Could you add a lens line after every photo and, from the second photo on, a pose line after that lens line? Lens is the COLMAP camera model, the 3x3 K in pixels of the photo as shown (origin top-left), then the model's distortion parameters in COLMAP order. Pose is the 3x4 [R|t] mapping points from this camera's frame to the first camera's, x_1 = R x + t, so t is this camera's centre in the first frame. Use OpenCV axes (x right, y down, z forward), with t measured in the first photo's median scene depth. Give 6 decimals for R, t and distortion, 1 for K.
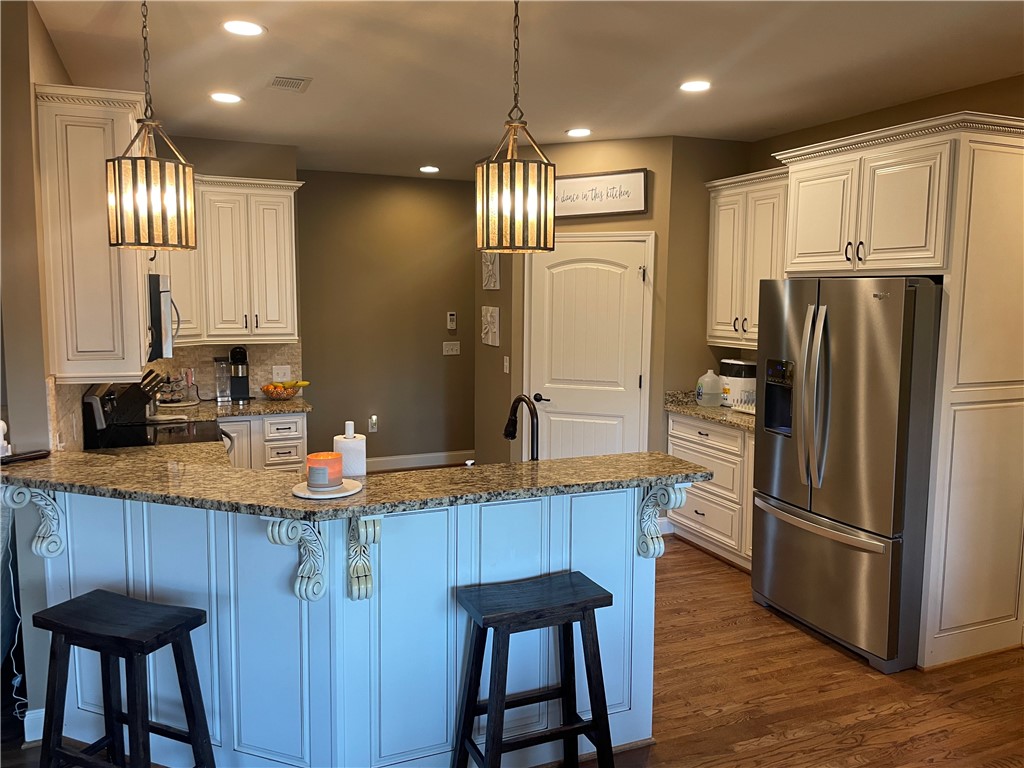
lens RADIAL K [[816.3, 0, 512.0], [0, 816.3, 384.0], [0, 0, 1]] dist [0.115853, -0.151208]
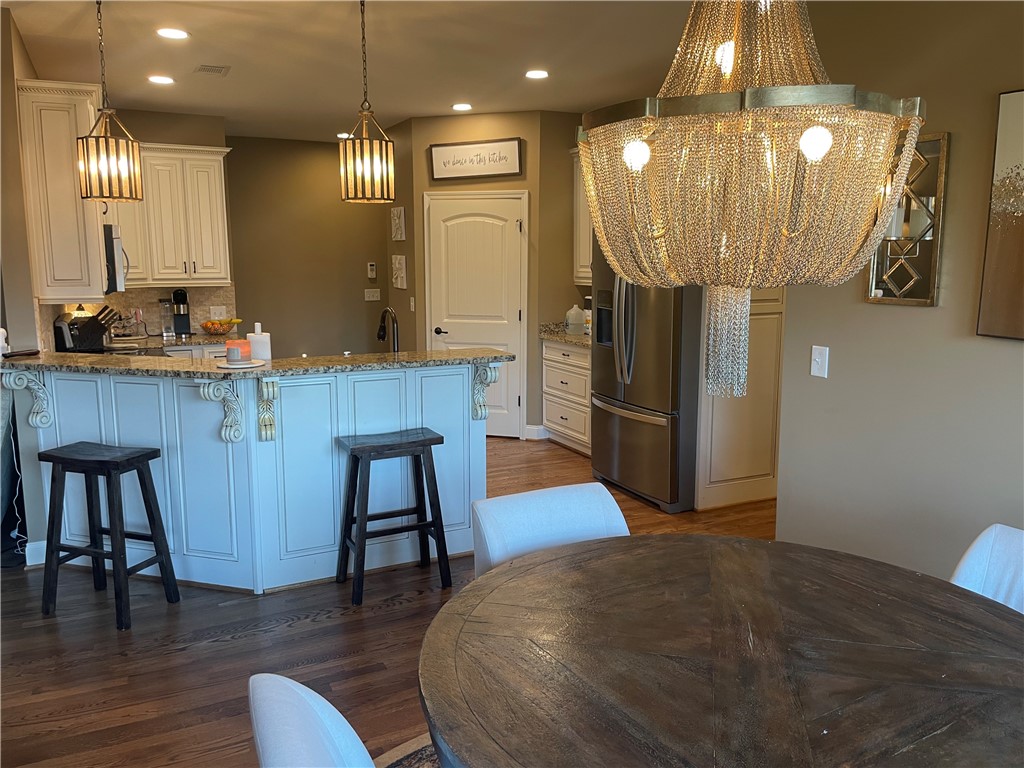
lens RADIAL K [[816.3, 0, 512.0], [0, 816.3, 384.0], [0, 0, 1]] dist [0.115853, -0.151208]
pose [[0.998369, -0.017977, 0.054185, 0.133030], [0.015567, 0.998885, 0.044570, 0.077307], [-0.054926, -0.043654, 0.997536, -0.373338]]
